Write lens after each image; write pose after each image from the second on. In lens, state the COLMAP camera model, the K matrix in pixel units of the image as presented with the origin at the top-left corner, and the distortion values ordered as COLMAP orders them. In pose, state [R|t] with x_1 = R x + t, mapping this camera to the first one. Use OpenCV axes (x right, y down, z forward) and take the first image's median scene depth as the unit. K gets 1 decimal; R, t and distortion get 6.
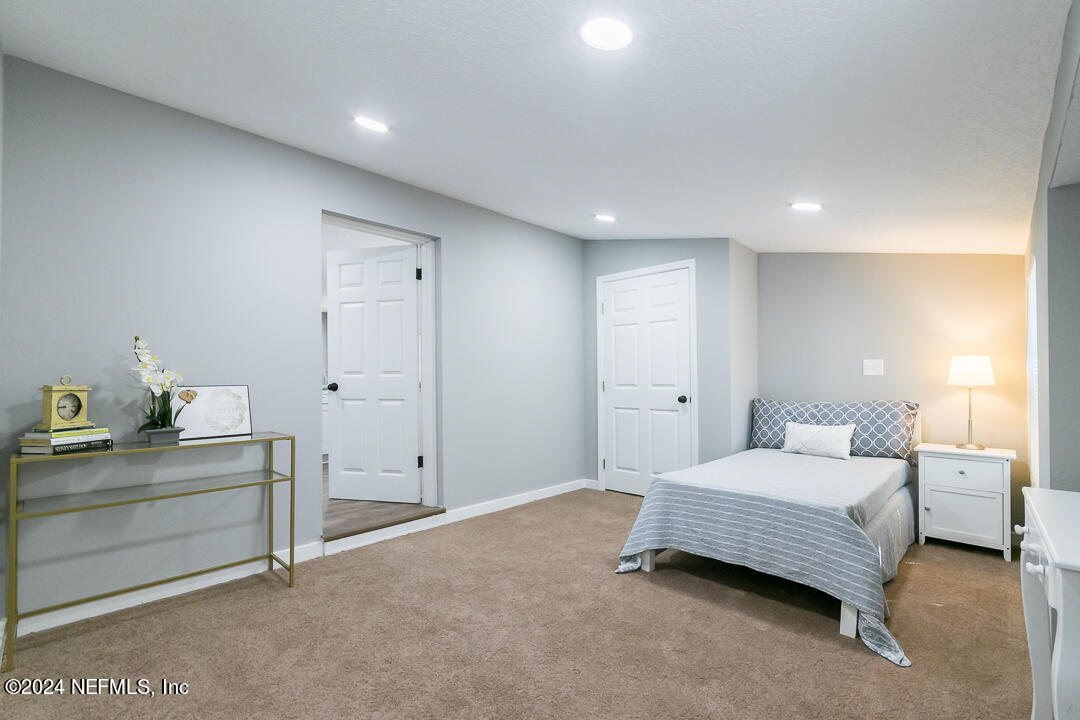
lens RADIAL K [[479.2, 0, 549.6], [0, 479.2, 378.1], [0, 0, 1]] dist [0.003588, -0.000363]
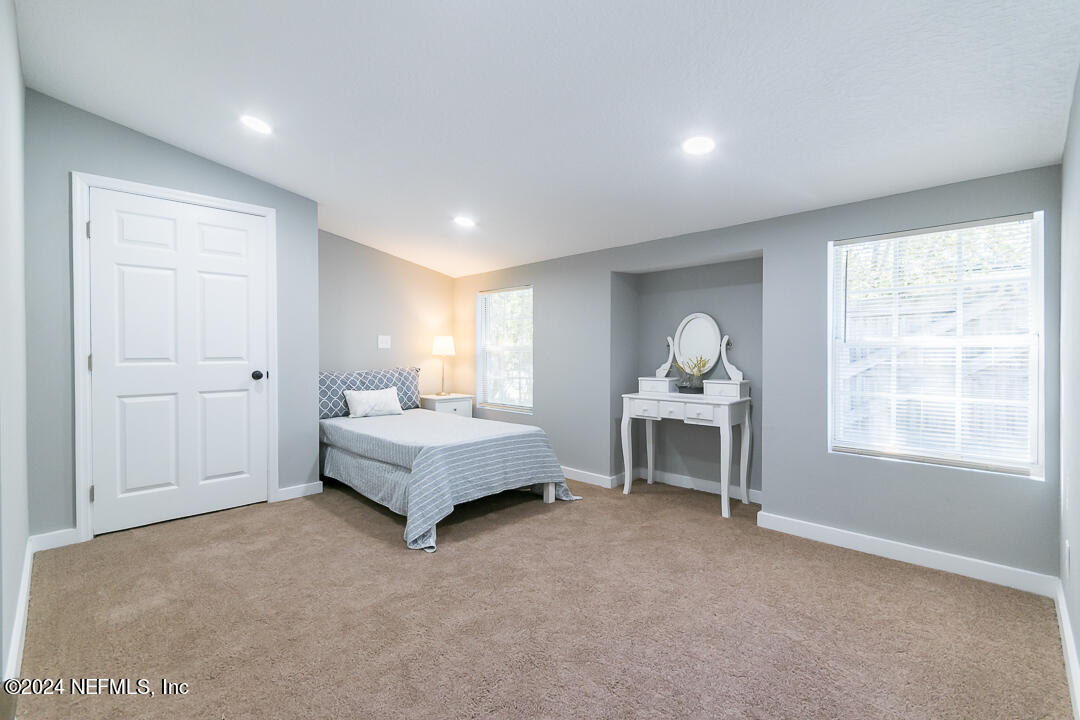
lens RADIAL K [[479.2, 0, 536.1], [0, 479.2, 355.3], [0, 0, 1]] dist [0.003588, -0.000363]
pose [[0.026085, -0.005771, 0.999643, -0.598479], [-0.002772, 0.999979, 0.005845, 0.004668], [-0.999656, -0.002923, 0.026068, 0.567686]]
